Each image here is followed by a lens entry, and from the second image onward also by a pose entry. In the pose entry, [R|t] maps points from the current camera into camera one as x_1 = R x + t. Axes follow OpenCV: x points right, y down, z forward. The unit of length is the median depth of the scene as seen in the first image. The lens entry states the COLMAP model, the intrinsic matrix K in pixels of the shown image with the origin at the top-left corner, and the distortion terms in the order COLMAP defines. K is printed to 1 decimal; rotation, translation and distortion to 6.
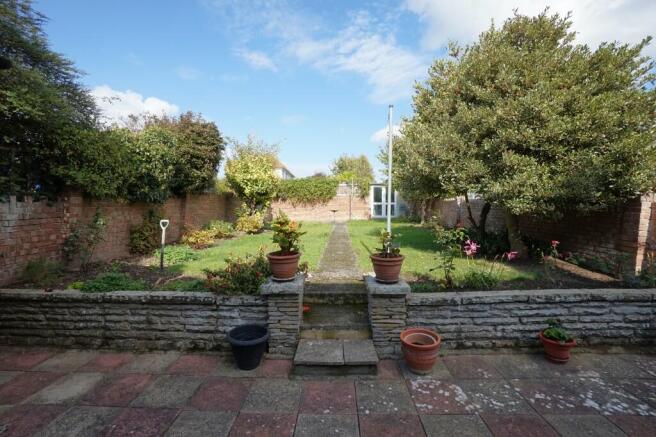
lens RADIAL K [[290.6, 0, 327.0], [0, 290.6, 209.2], [0, 0, 1]] dist [-0.058858, 0.021245]
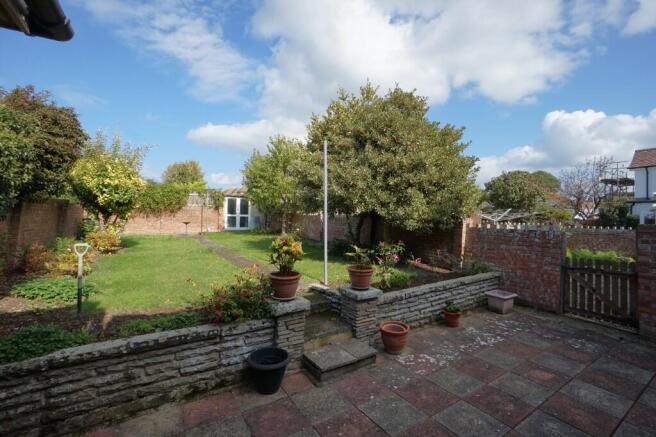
lens RADIAL K [[290.6, 0, 327.0], [0, 290.6, 209.2], [0, 0, 1]] dist [-0.058858, 0.021245]
pose [[0.827917, 0.030238, 0.560035, -0.625938], [-0.011158, 0.999236, -0.037457, -0.044015], [-0.560739, 0.024762, 0.827622, 0.041539]]
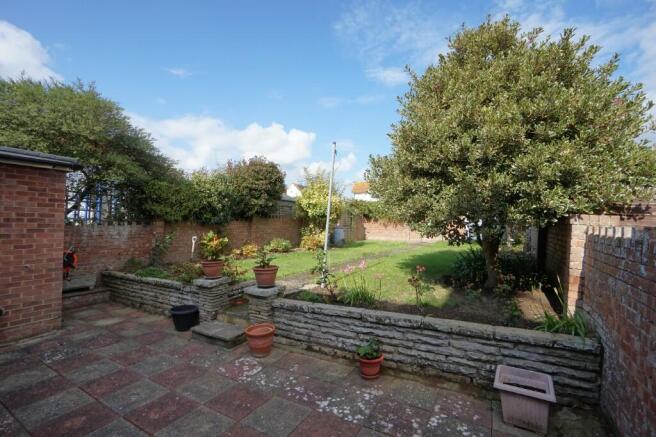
lens RADIAL K [[290.6, 0, 327.0], [0, 290.6, 209.2], [0, 0, 1]] dist [-0.058858, 0.021245]
pose [[0.885009, -0.025388, -0.464881, 1.085359], [-0.004302, 0.998024, -0.062692, -0.022395], [0.465554, 0.057483, 0.883151, -0.056078]]
